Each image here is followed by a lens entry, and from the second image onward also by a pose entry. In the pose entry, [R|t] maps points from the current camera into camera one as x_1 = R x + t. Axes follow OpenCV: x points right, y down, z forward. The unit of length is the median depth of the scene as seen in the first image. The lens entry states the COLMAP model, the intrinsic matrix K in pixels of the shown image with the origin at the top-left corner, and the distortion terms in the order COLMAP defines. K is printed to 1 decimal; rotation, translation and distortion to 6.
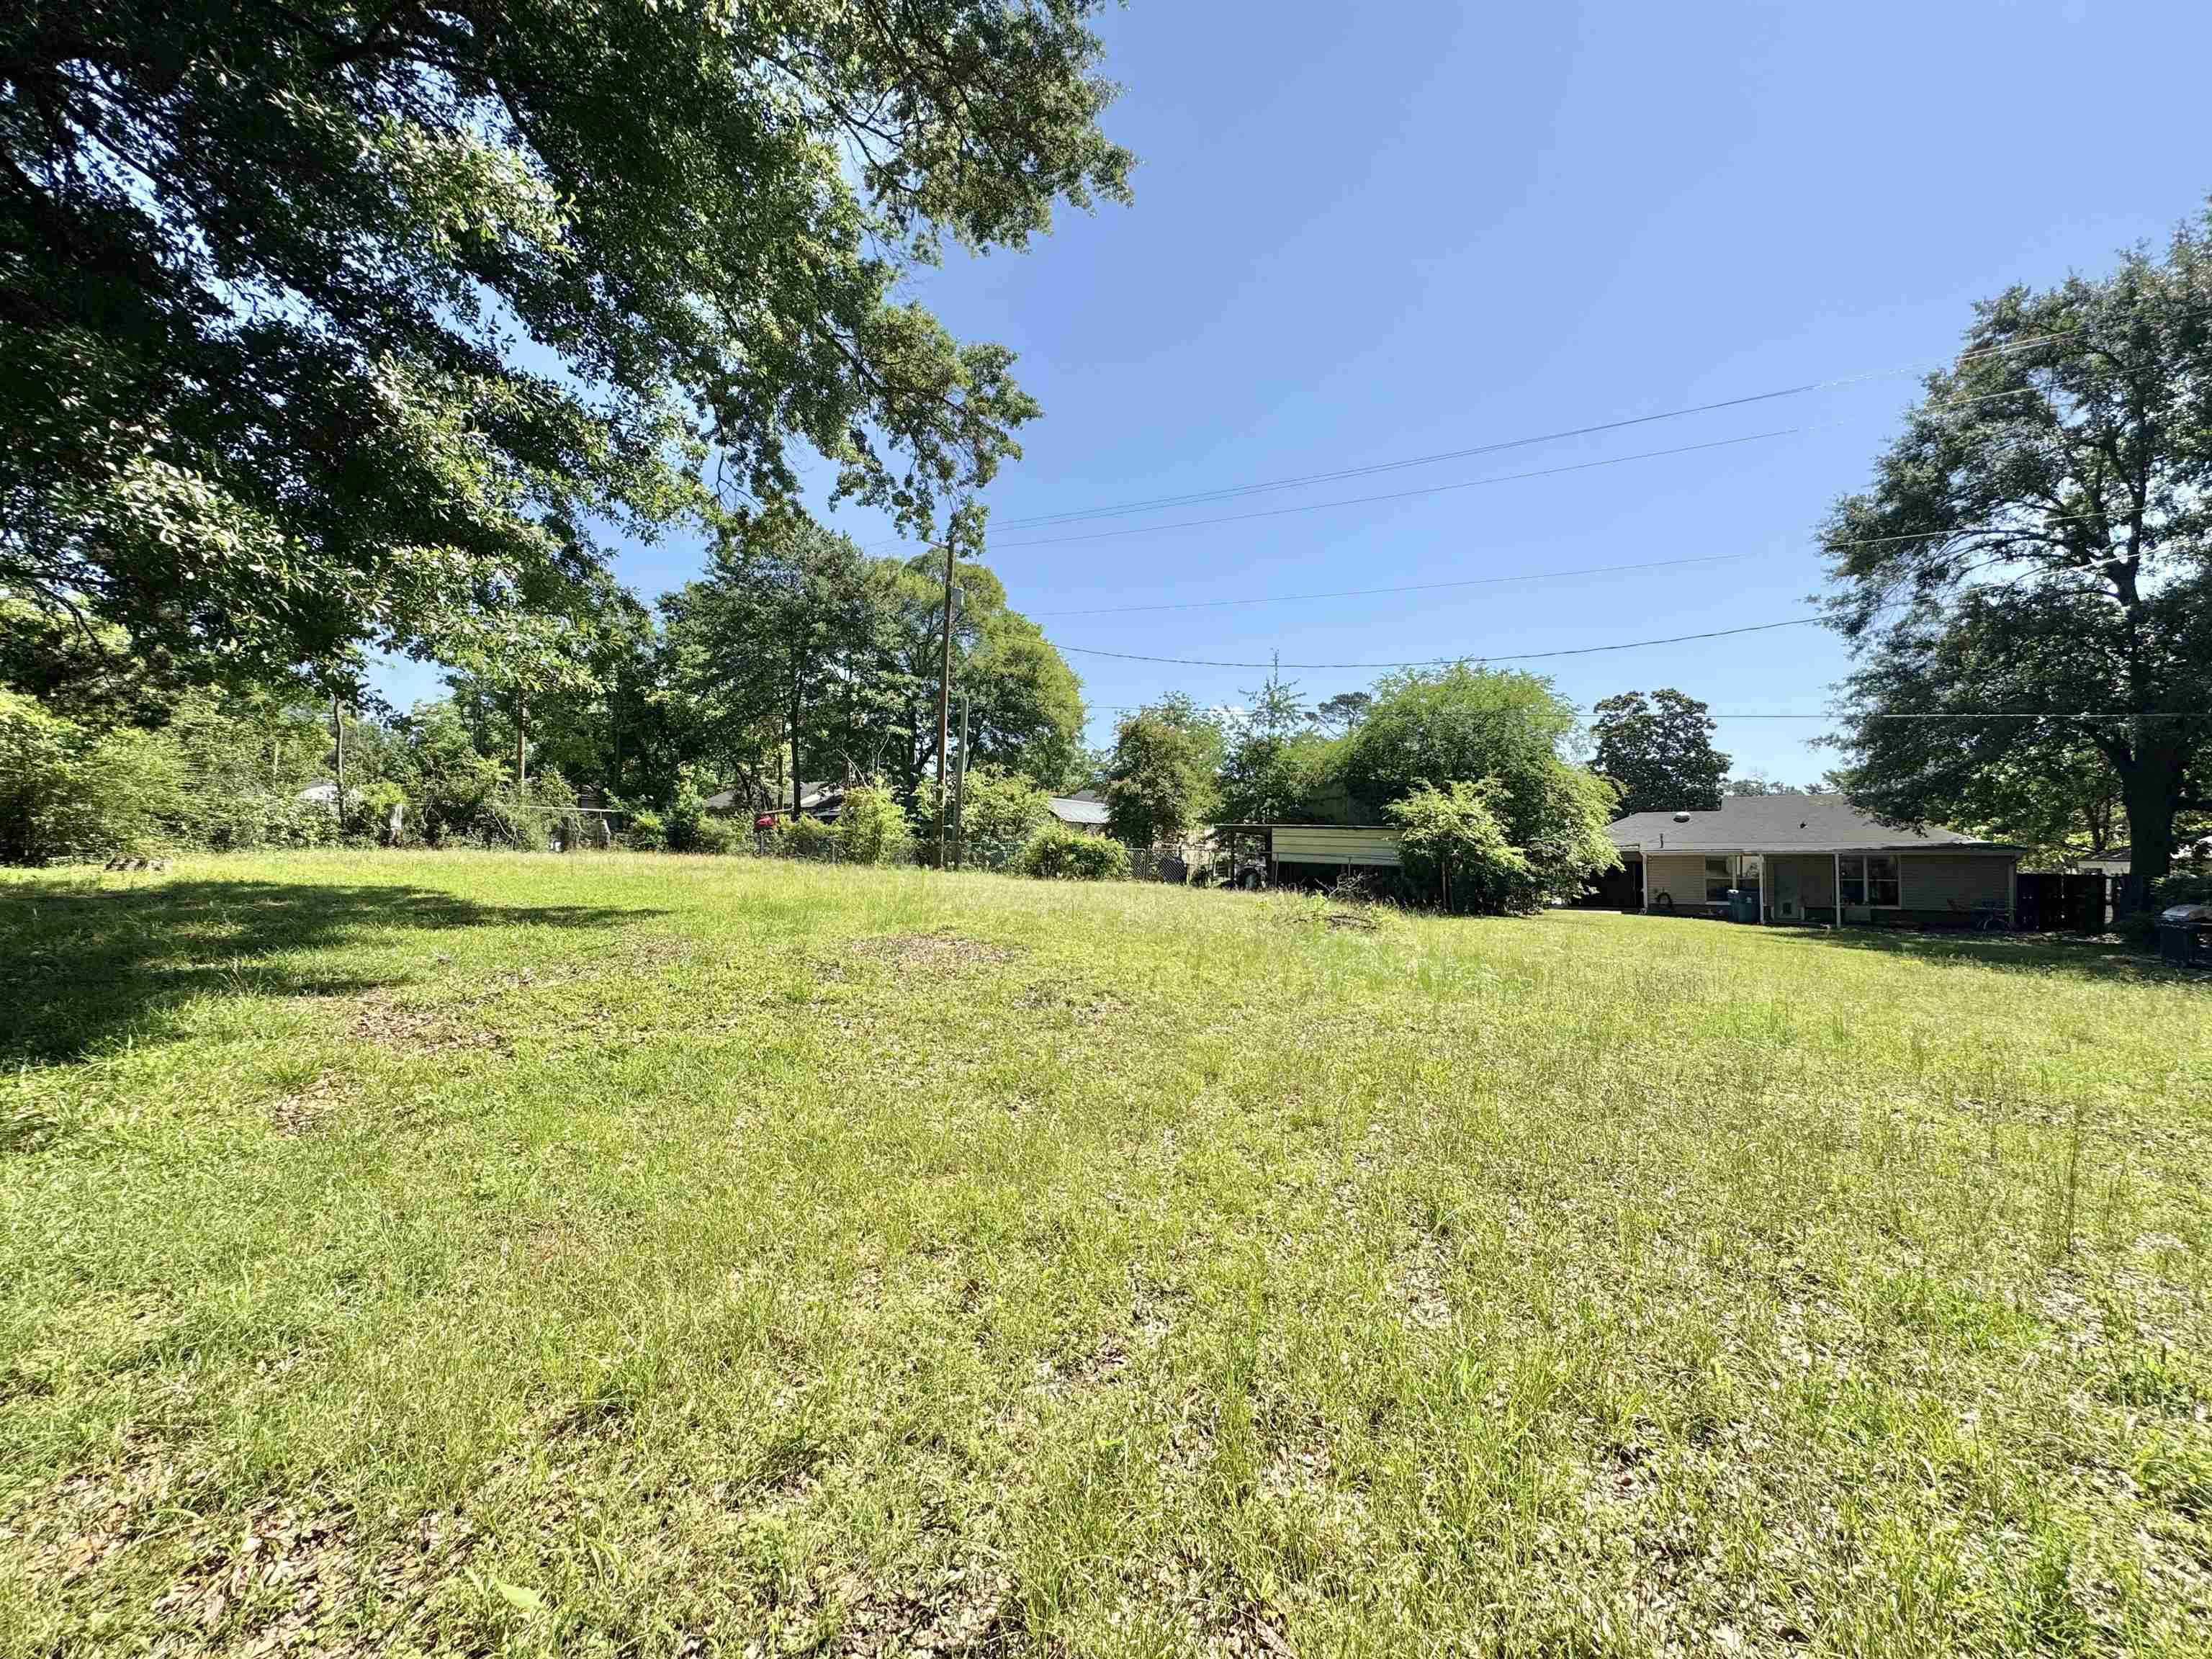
lens RADIAL K [[877.4, 0, 1101.5], [0, 877.4, 830.0], [0, 0, 1]] dist [-0.002738, 0.000020]
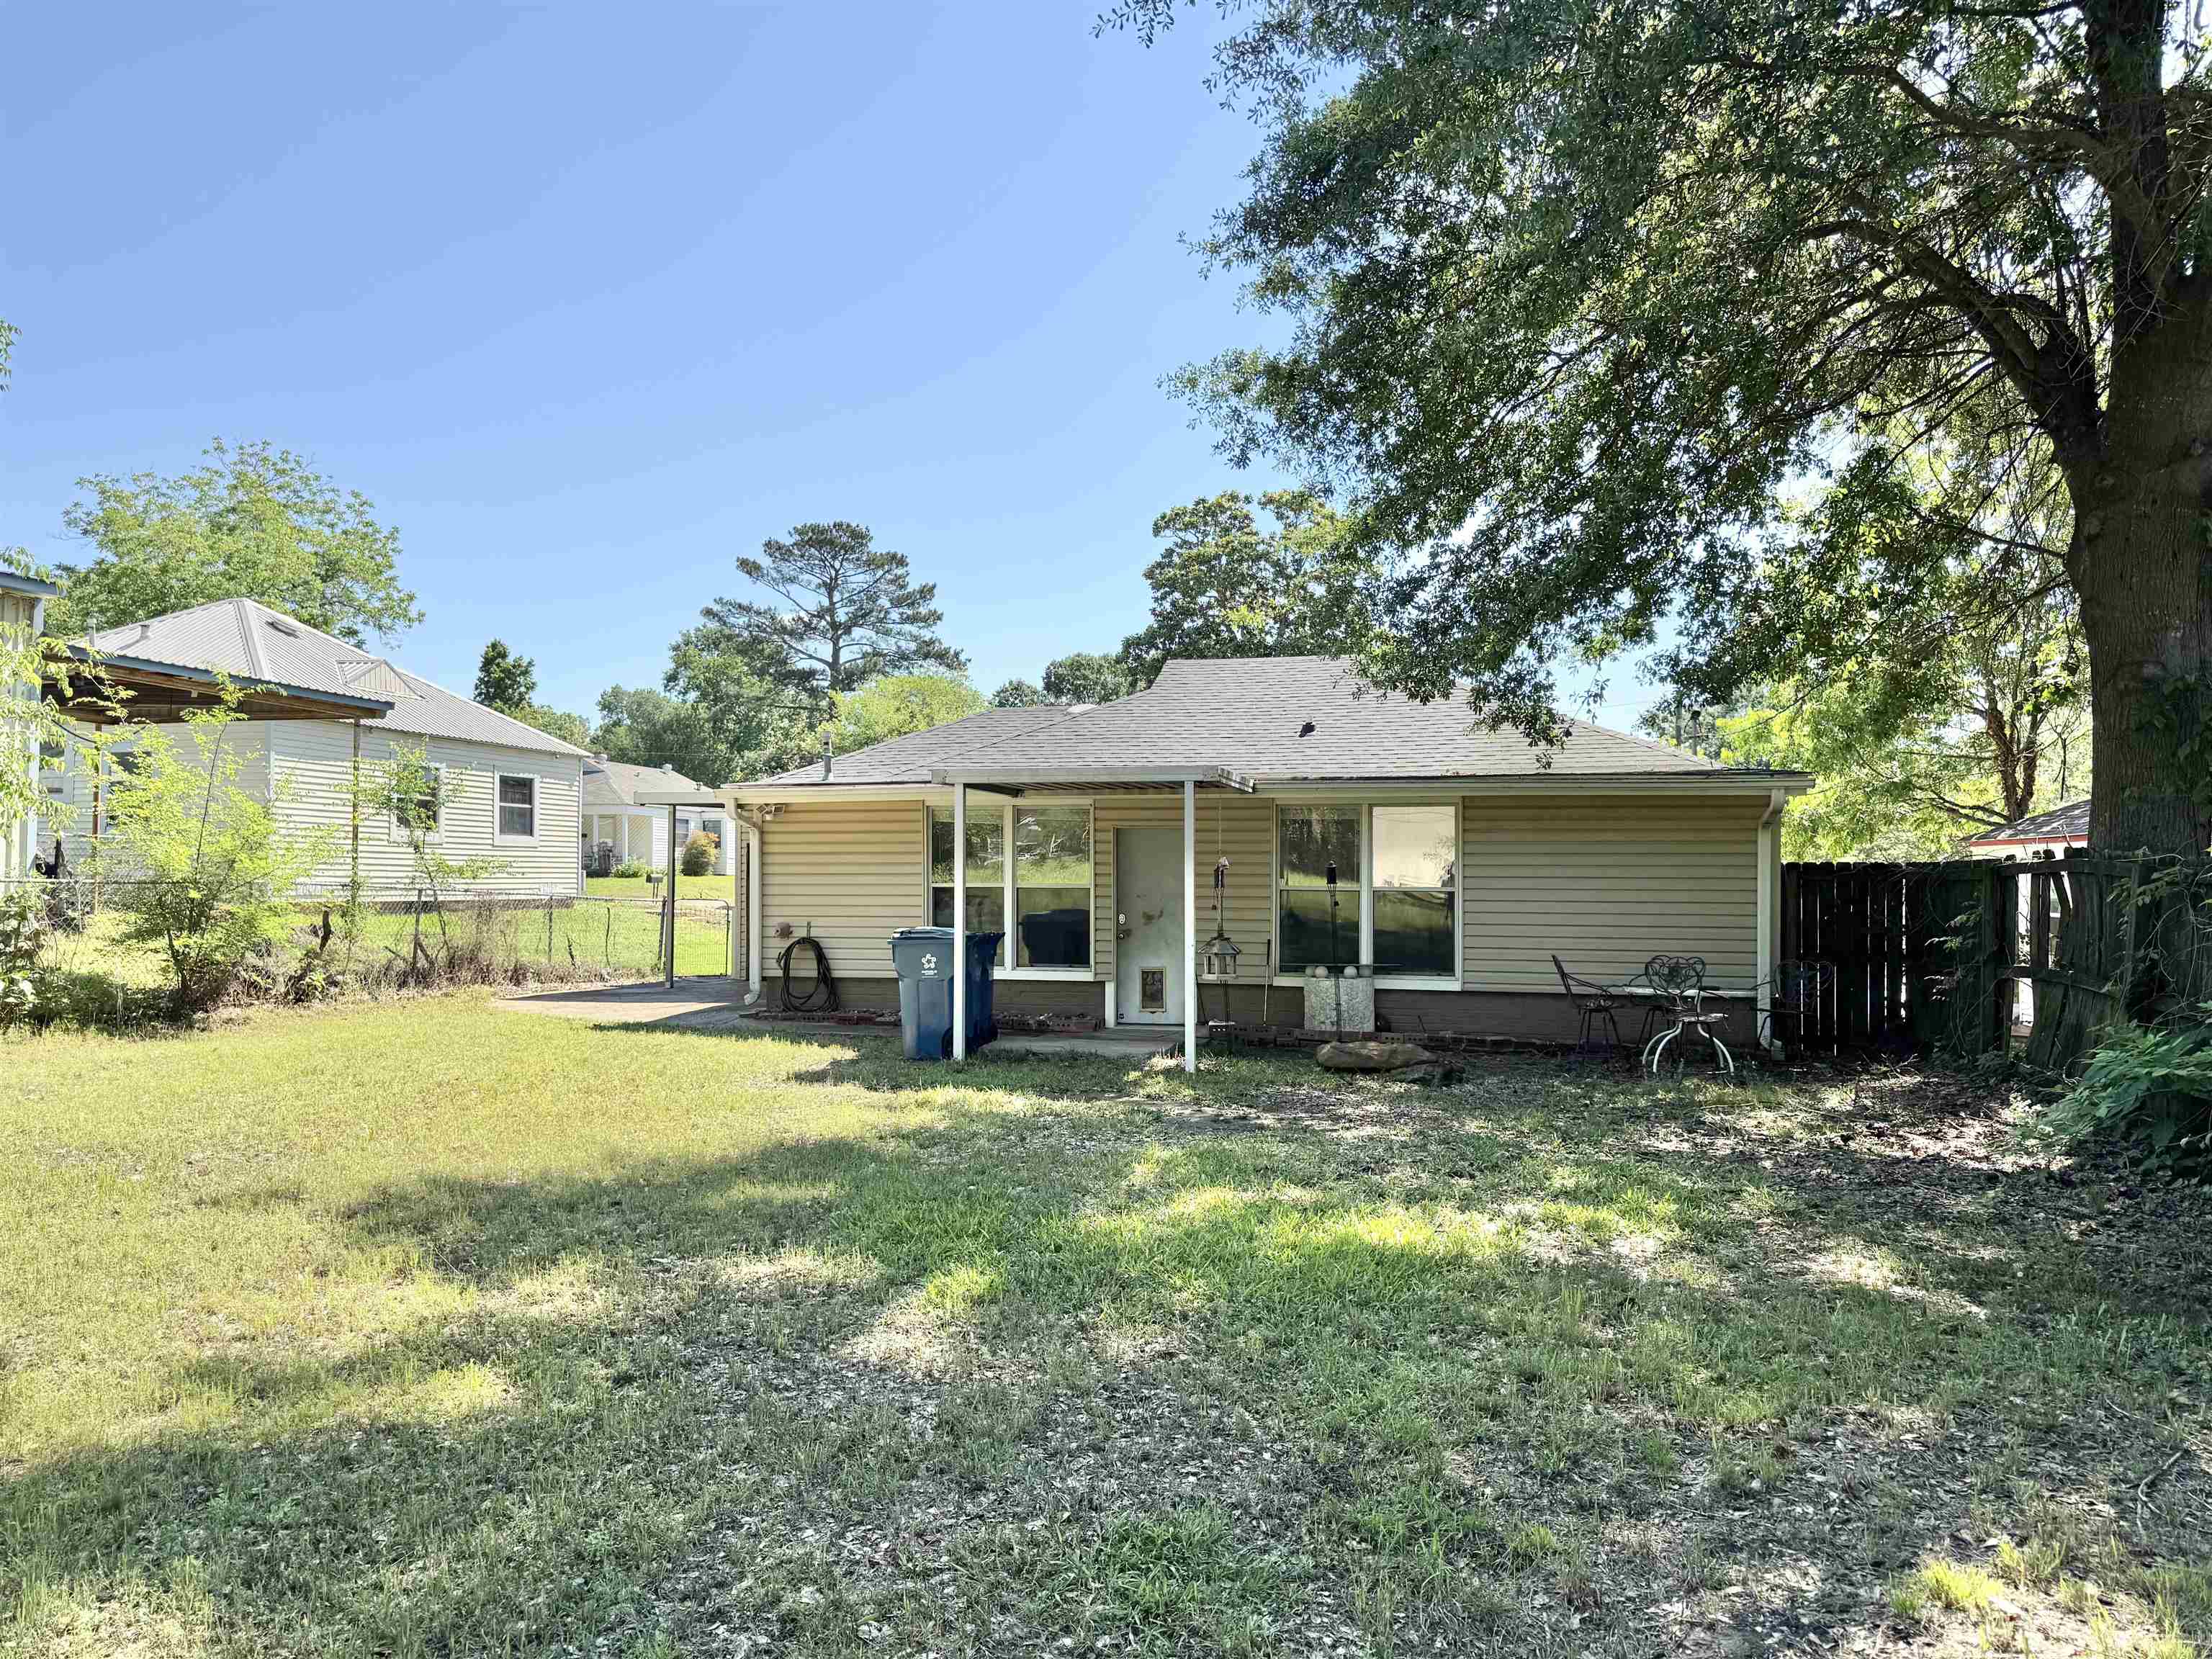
lens RADIAL K [[1557.9, 0, 1106.0], [0, 1557.9, 829.5], [0, 0, 1]] dist [0.069796, -0.095439]
pose [[0.948878, 0.018491, 0.315102, 0.608839], [-0.018551, 0.999824, -0.002810, 0.040796], [-0.315098, -0.003179, 0.949054, 0.523762]]
